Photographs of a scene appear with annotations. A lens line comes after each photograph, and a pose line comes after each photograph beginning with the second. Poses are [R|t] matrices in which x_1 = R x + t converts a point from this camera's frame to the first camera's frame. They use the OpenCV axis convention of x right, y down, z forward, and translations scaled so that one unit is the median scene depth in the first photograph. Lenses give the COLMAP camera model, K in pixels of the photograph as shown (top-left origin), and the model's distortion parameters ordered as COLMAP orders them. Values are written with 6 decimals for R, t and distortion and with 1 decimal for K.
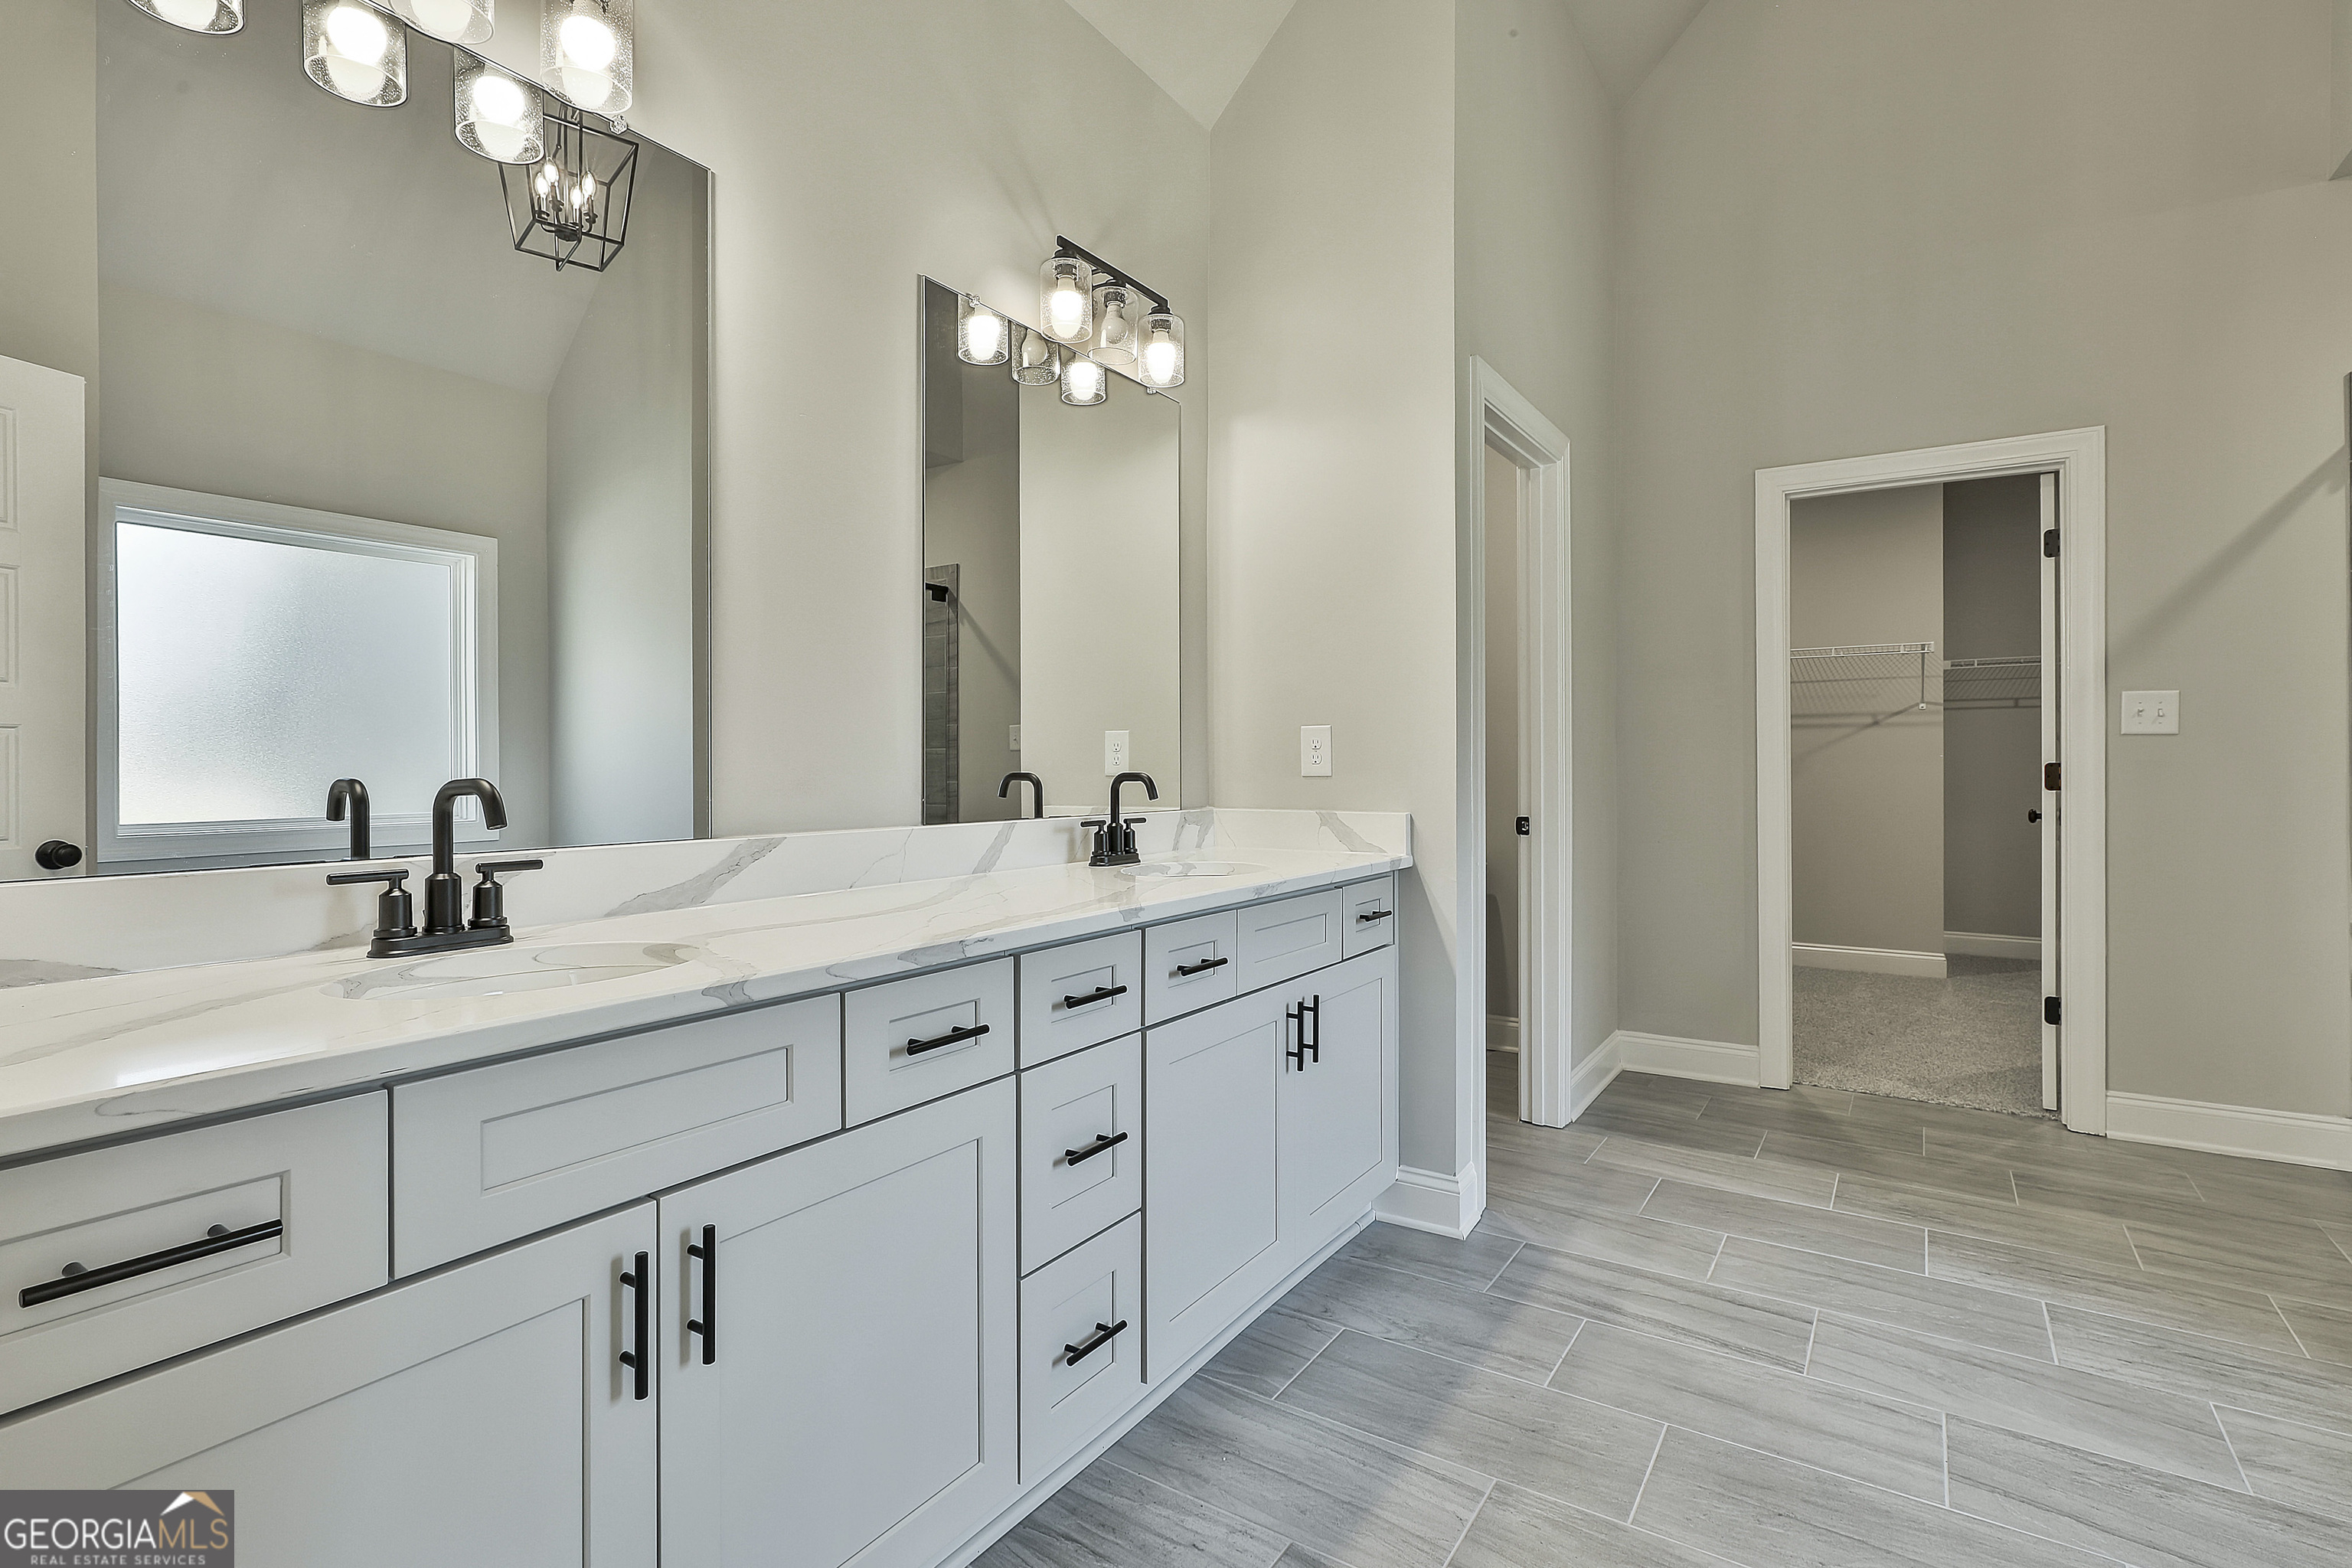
lens RADIAL K [[1139.3, 0, 1169.4], [0, 1139.3, 774.4], [0, 0, 1]] dist [-0.006920, 0.004889]
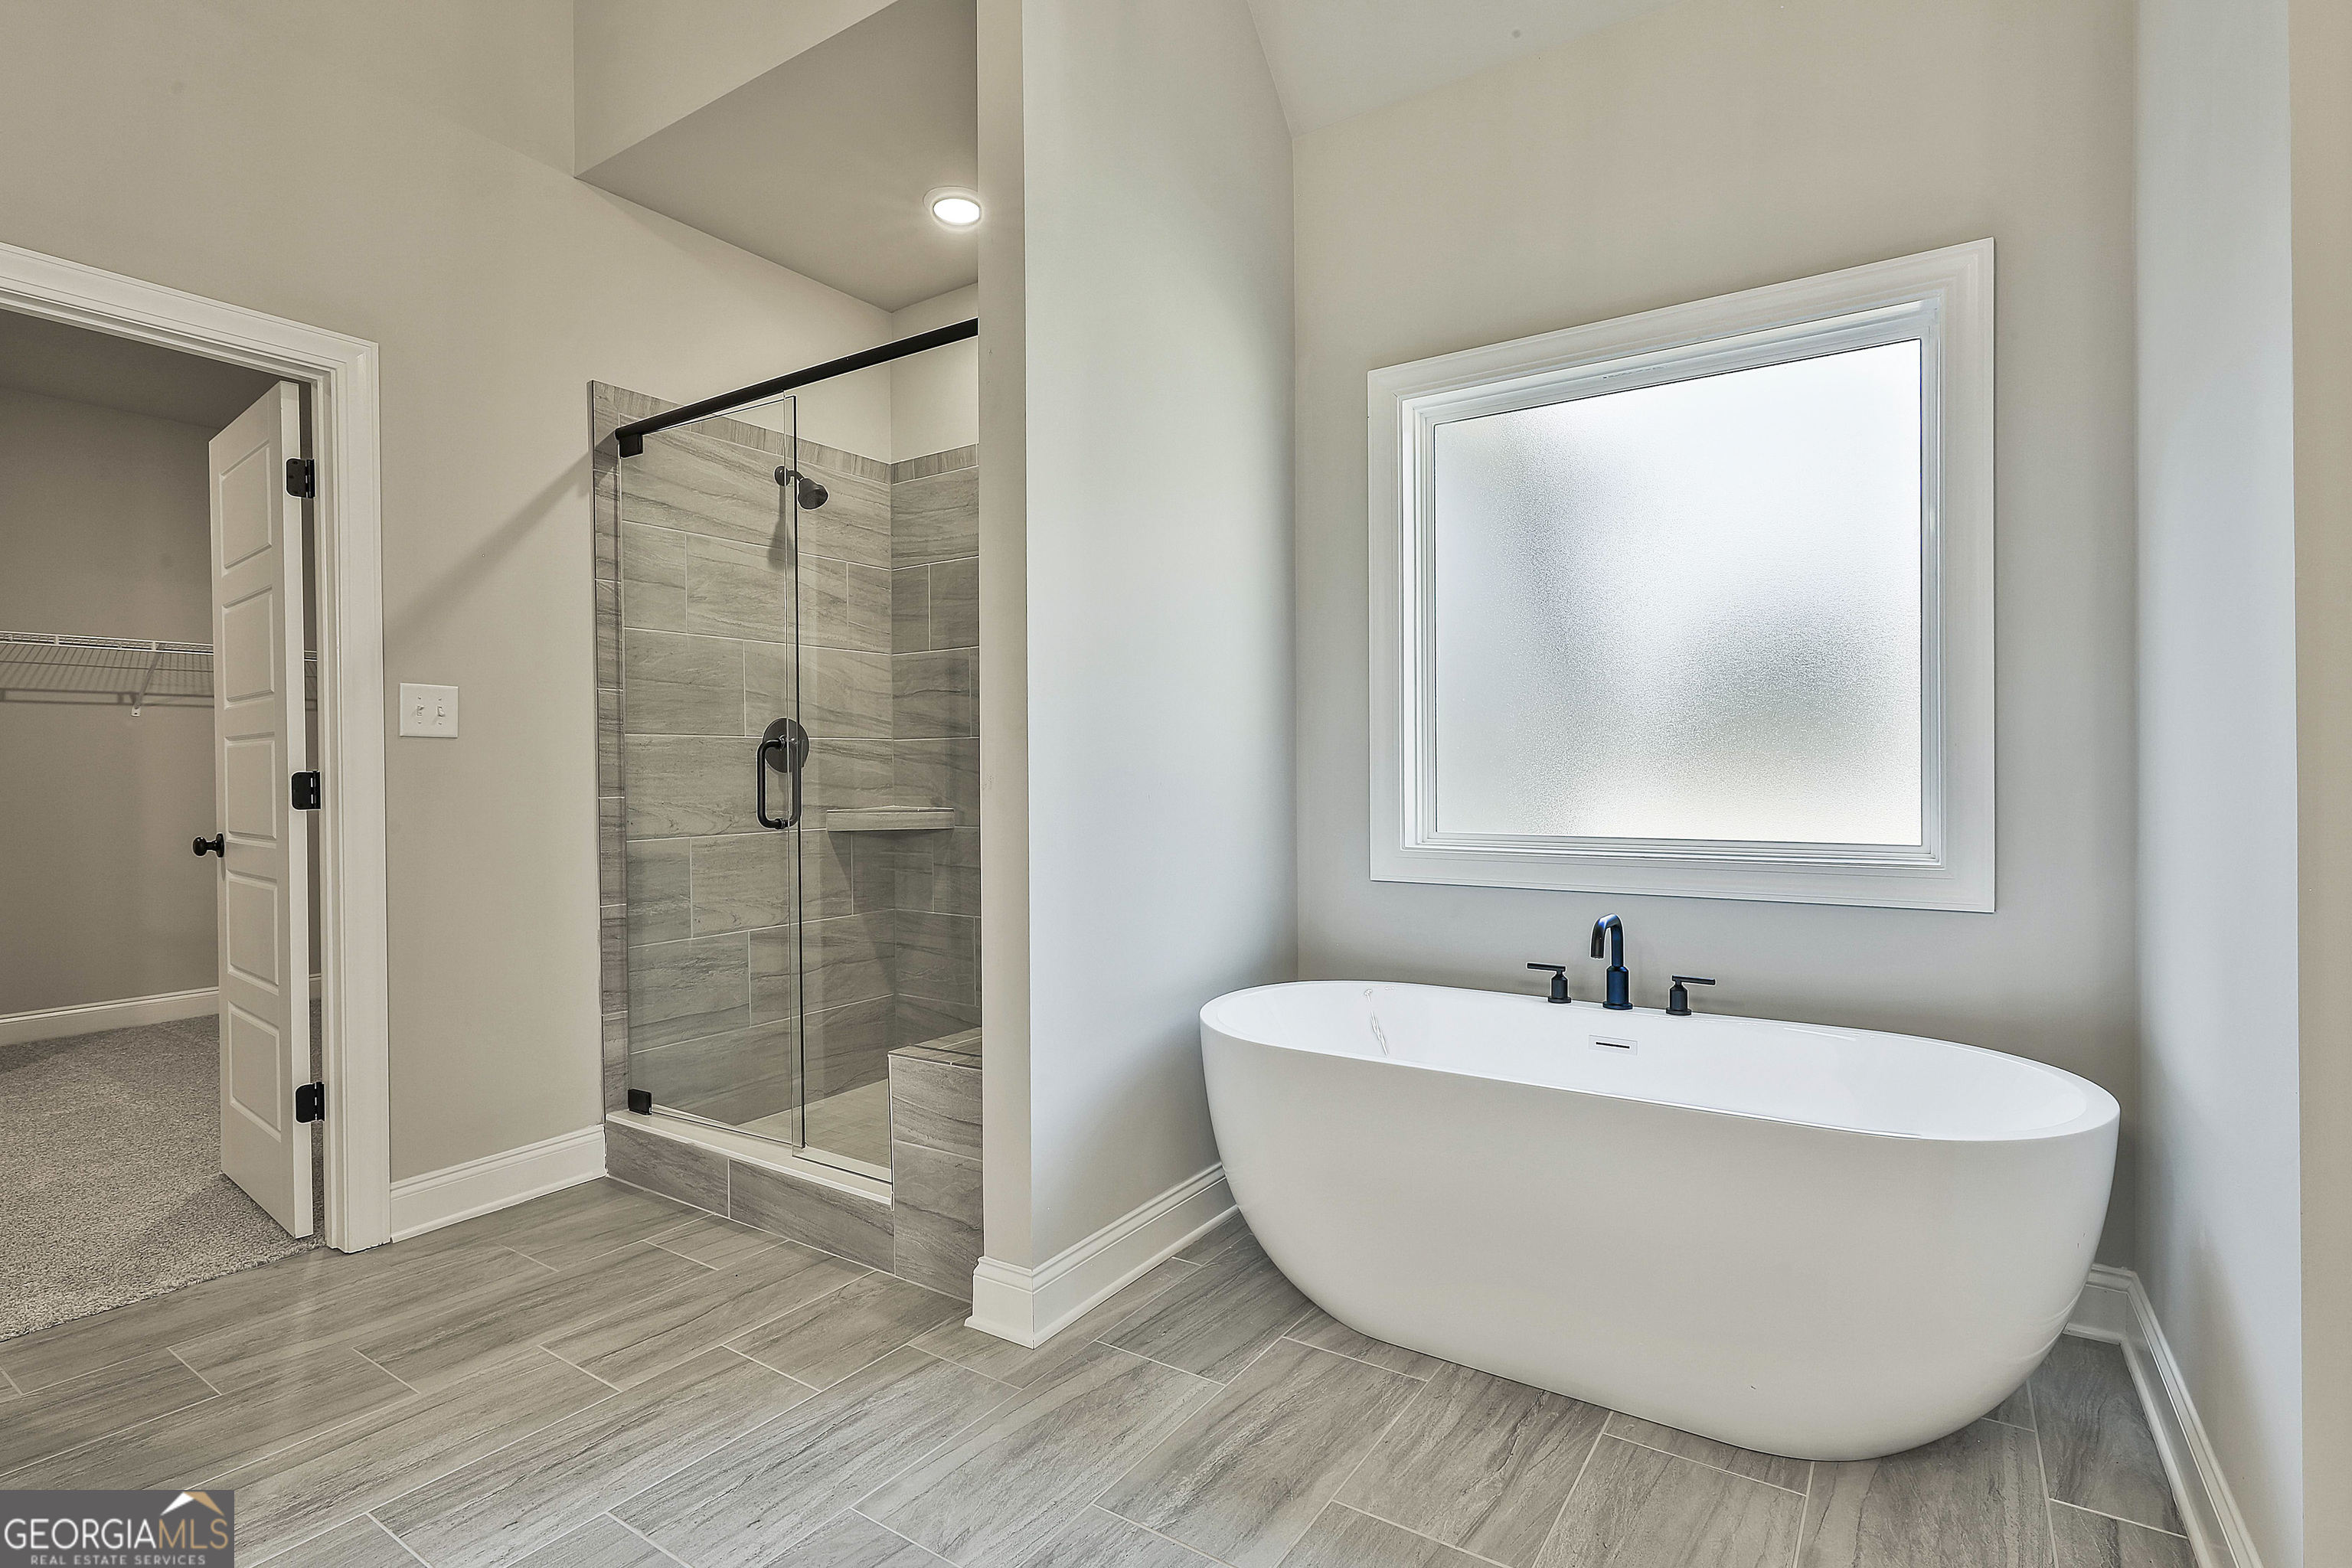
lens RADIAL K [[1139.3, 0, 1179.3], [0, 1139.3, 775.4], [0, 0, 1]] dist [-0.006920, 0.004889]
pose [[0.004788, -0.009394, 0.999944, 0.040377], [0.020573, 0.999745, 0.009294, -0.004790], [-0.999777, 0.020528, 0.004980, 0.512137]]
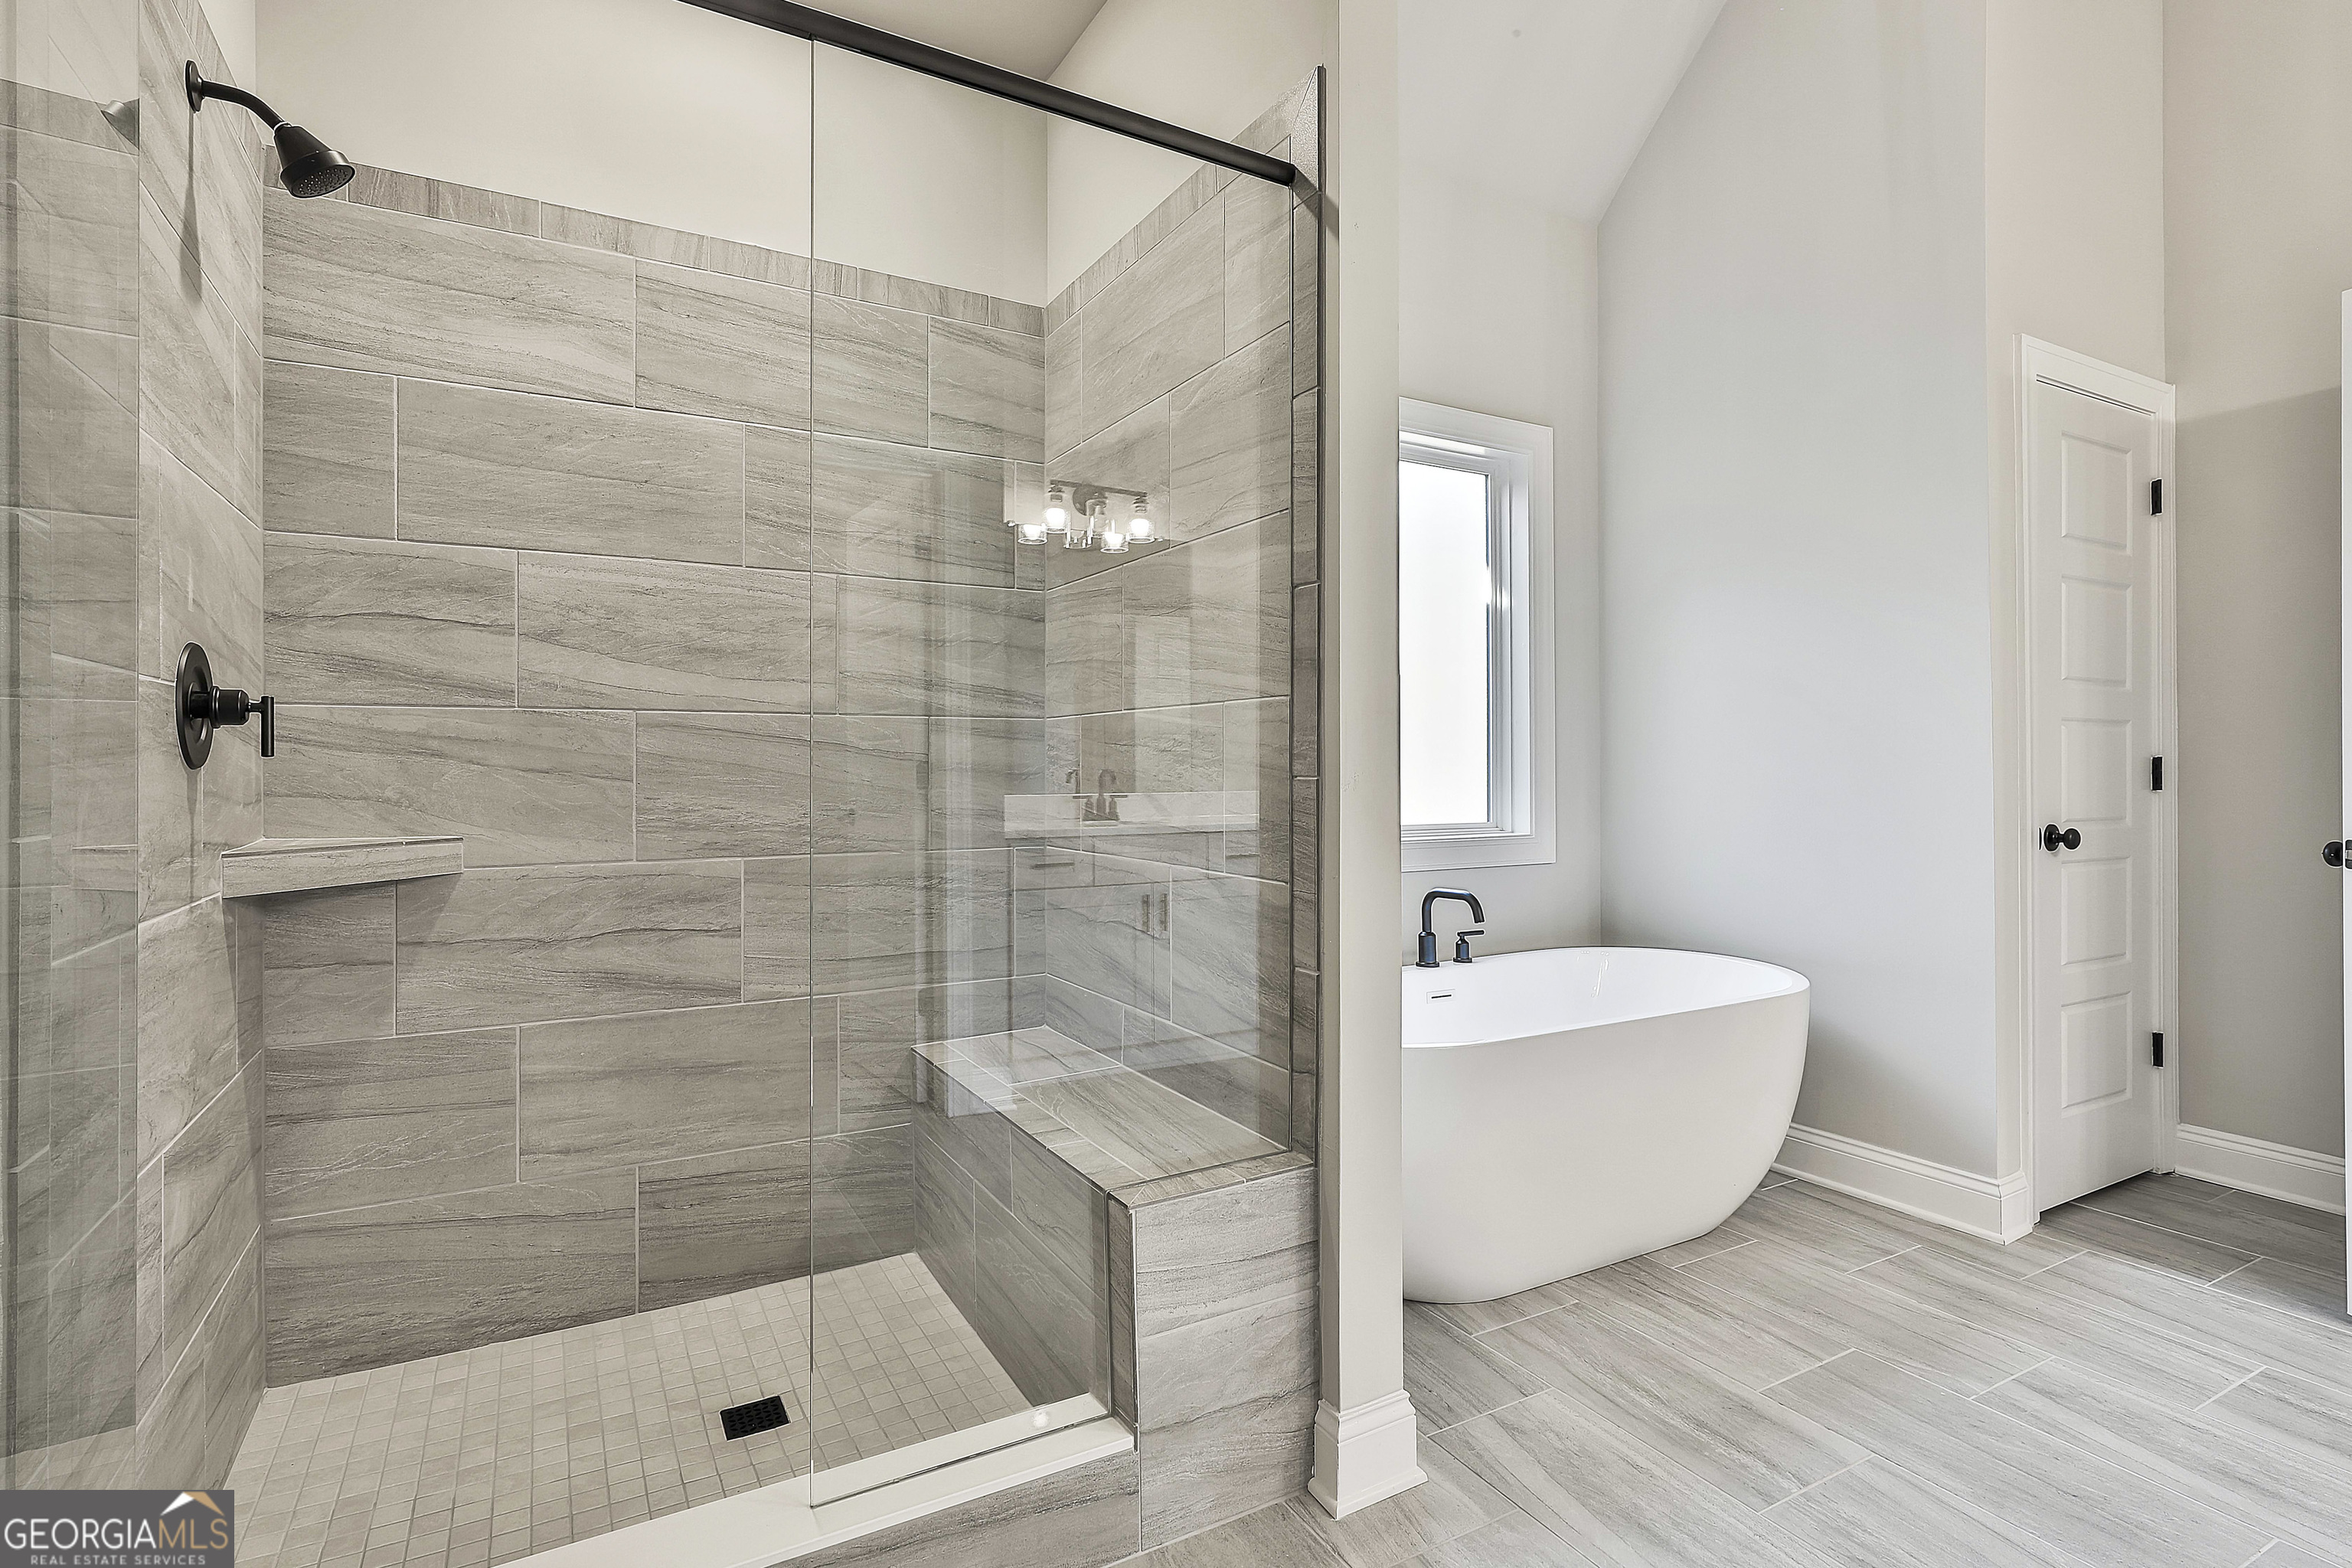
lens RADIAL K [[1139.3, 0, 1169.5], [0, 1139.3, 761.4], [0, 0, 1]] dist [-0.006920, 0.004889]
pose [[-0.888525, 0.000362, 0.458827, 0.619034], [0.004266, 0.999963, 0.007473, -0.010812], [-0.458808, 0.008597, -0.888494, 1.206148]]
